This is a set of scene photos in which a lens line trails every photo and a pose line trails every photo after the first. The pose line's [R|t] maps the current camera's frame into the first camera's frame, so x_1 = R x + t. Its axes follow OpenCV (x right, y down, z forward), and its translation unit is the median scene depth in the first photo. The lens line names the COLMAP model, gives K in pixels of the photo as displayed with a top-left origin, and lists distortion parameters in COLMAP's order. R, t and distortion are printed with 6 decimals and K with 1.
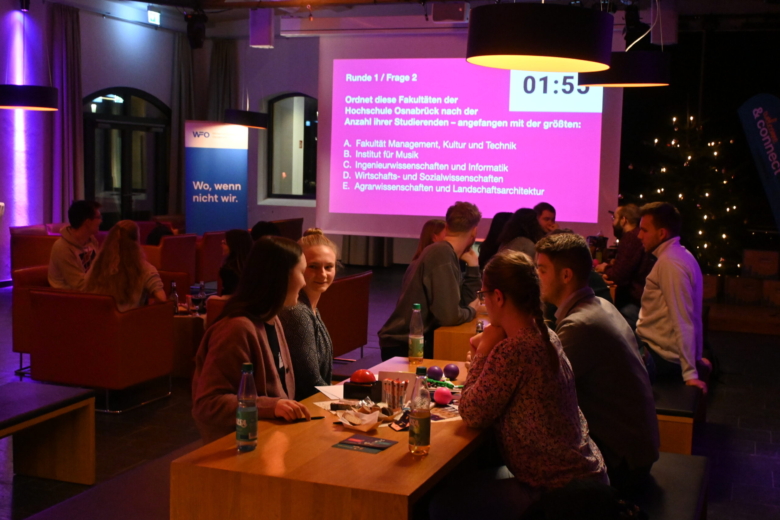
lens RADIAL K [[1018.7, 0, 387.4], [0, 1018.7, 261.0], [0, 0, 1]] dist [-0.000180, 0.000000]
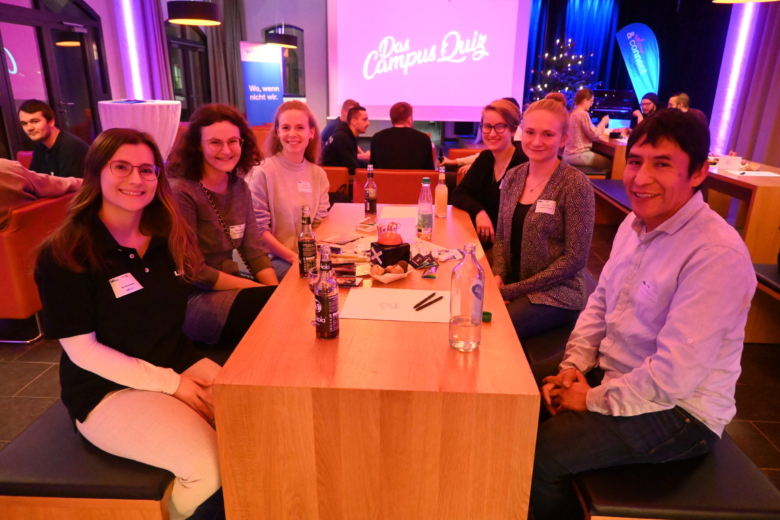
lens RADIAL K [[522.5, 0, 390.8], [0, 522.5, 263.0], [0, 0, 1]] dist [-0.008921, -0.001043]
pose [[0.955648, -0.108529, 0.273786, -0.228718], [0.039802, 0.968690, 0.245063, -0.006154], [-0.291810, -0.223297, 0.930046, 0.182284]]
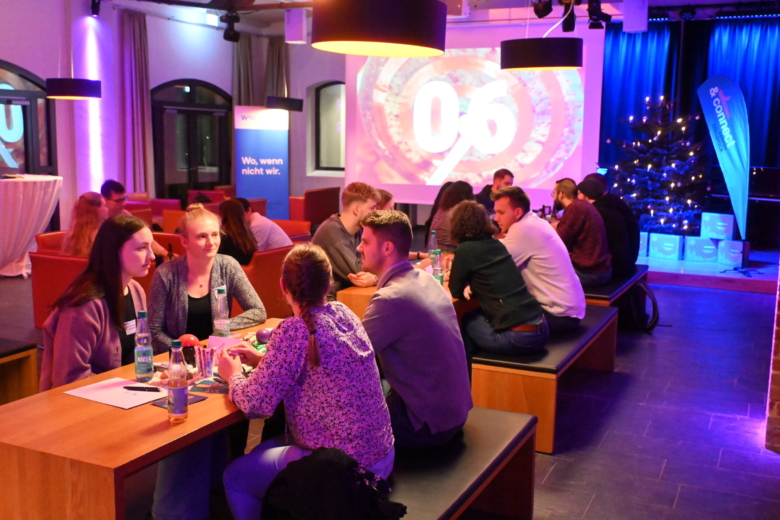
lens RADIAL K [[823.7, 0, 393.3], [0, 823.7, 261.0], [0, 0, 1]] dist [-0.007948, 0.000000]
pose [[0.996283, 0.001698, -0.086121, 0.070195], [0.002712, 0.998692, 0.051058, -0.005107], [0.086095, -0.051102, 0.994975, 0.045229]]
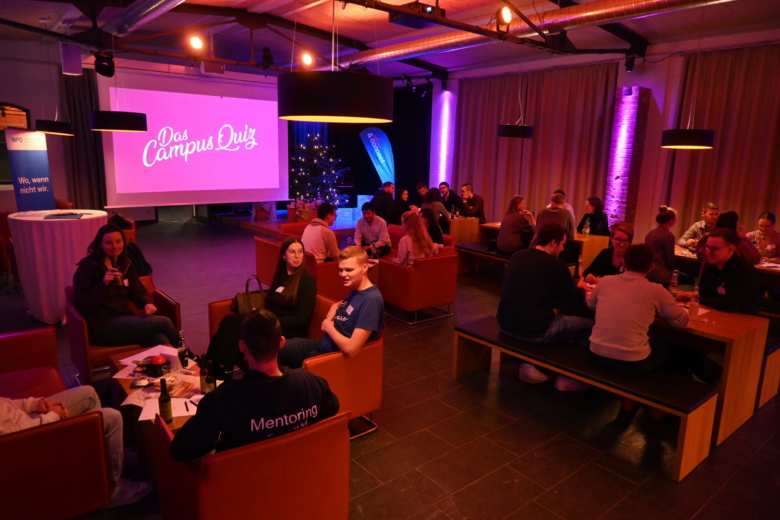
lens RADIAL K [[522.5, 0, 394.3], [0, 522.5, 259.7], [0, 0, 1]] dist [-0.008921, -0.001043]
pose [[0.505236, -0.187975, 0.842260, -0.515288], [0.071512, 0.981752, 0.176209, -0.058328], [-0.860013, -0.028795, 0.509459, 0.269975]]
